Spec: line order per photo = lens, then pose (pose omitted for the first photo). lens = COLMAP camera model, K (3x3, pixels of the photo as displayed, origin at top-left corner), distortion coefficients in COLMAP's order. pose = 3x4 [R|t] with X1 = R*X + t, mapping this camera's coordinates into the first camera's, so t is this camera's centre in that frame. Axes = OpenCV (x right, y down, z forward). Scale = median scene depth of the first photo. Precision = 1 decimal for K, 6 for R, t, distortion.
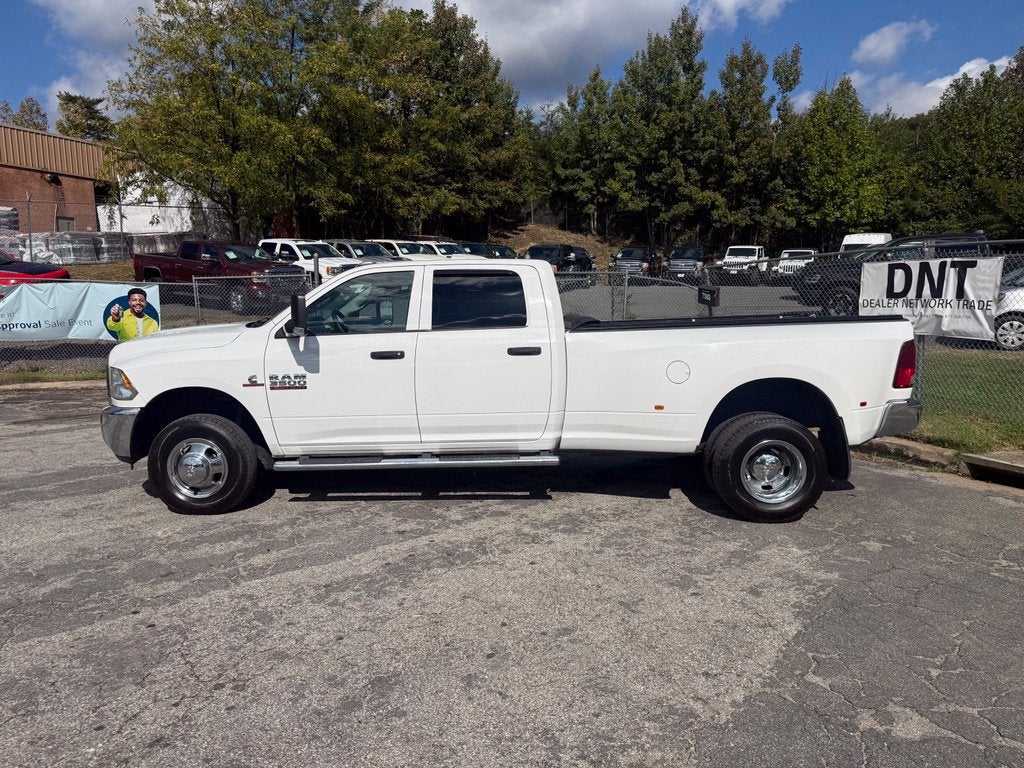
lens RADIAL K [[712.4, 0, 516.7], [0, 712.4, 391.4], [0, 0, 1]] dist [0.095034, -0.150768]
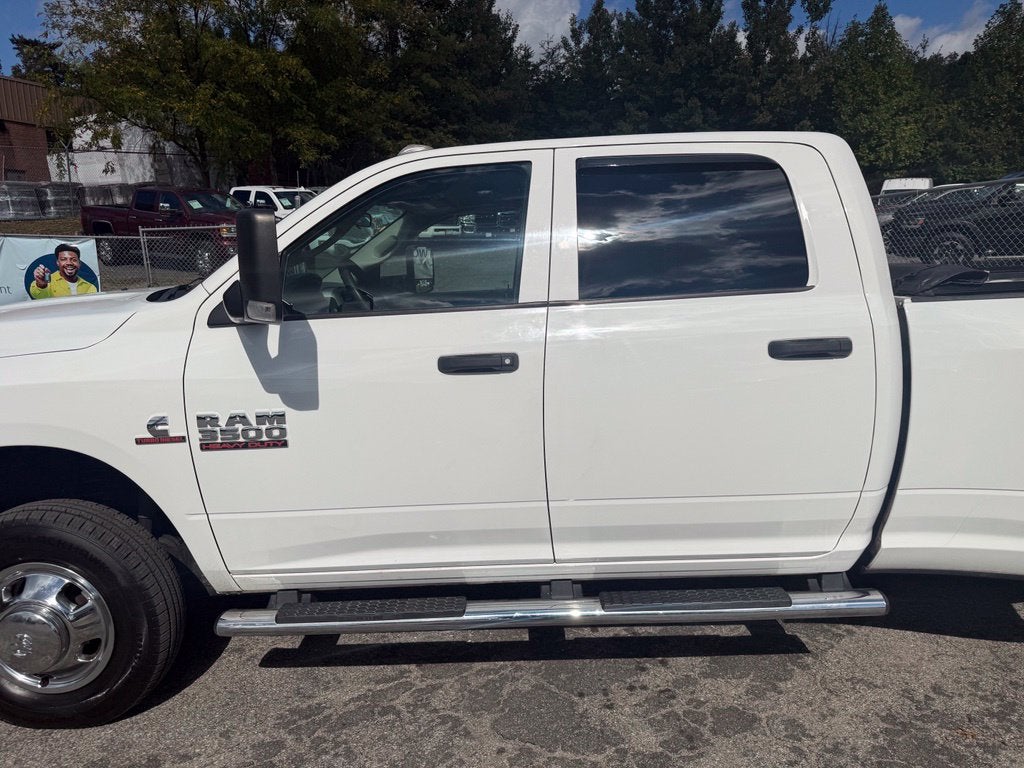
lens RADIAL K [[722.5, 0, 515.2], [0, 722.5, 389.6], [0, 0, 1]] dist [0.020005, -0.027144]
pose [[0.999782, -0.015083, 0.014461, -0.036518], [0.014306, 0.998520, 0.052466, -0.012599], [-0.015231, -0.052248, 0.998518, 0.127381]]
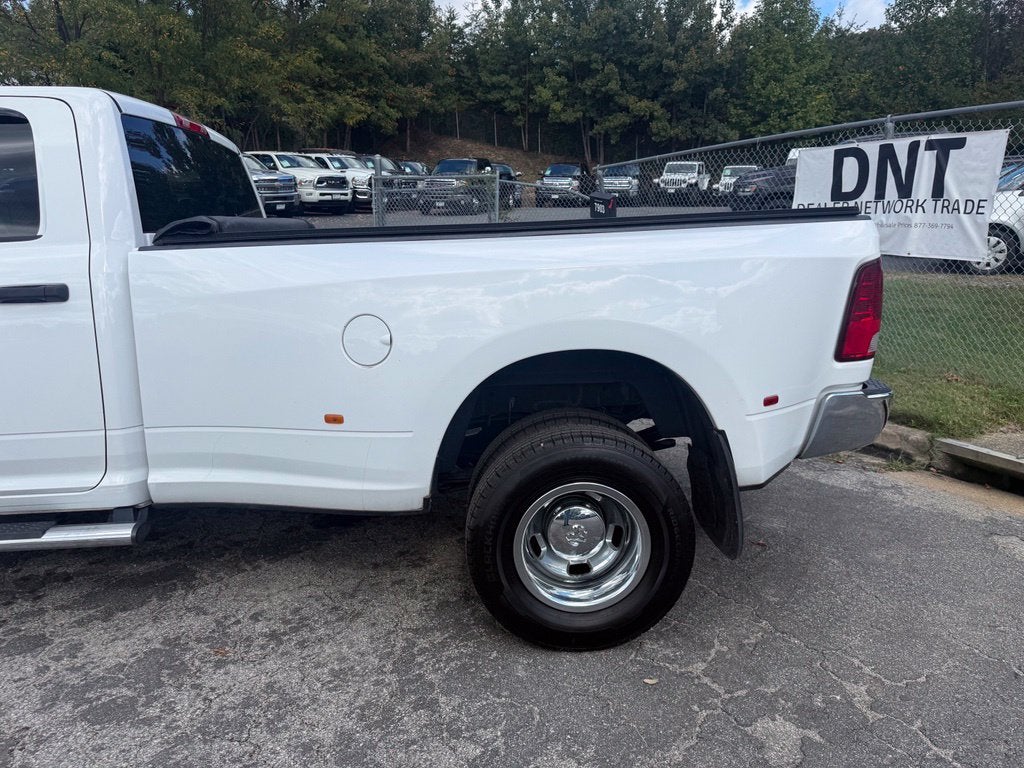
lens RADIAL K [[722.5, 0, 515.2], [0, 722.5, 389.6], [0, 0, 1]] dist [0.020005, -0.027144]
pose [[0.997818, -0.023739, 0.061604, 0.061111], [0.017846, 0.995365, 0.094502, -0.007764], [-0.063562, -0.093197, 0.993617, 0.117032]]
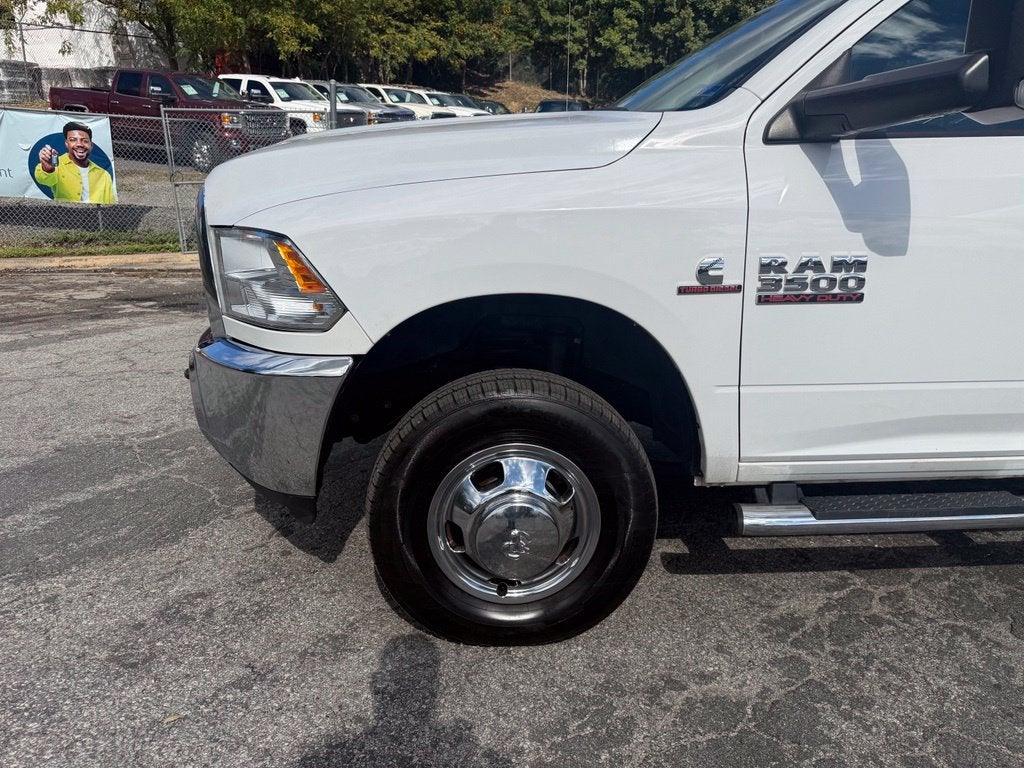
lens RADIAL K [[728.3, 0, 518.9], [0, 728.3, 394.2], [0, 0, 1]] dist [-0.004786, -0.002922]
pose [[0.995413, -0.001533, 0.095660, -0.106249], [-0.013881, 0.986977, 0.160262, -0.002976], [-0.094660, -0.160854, 0.982428, 0.149287]]
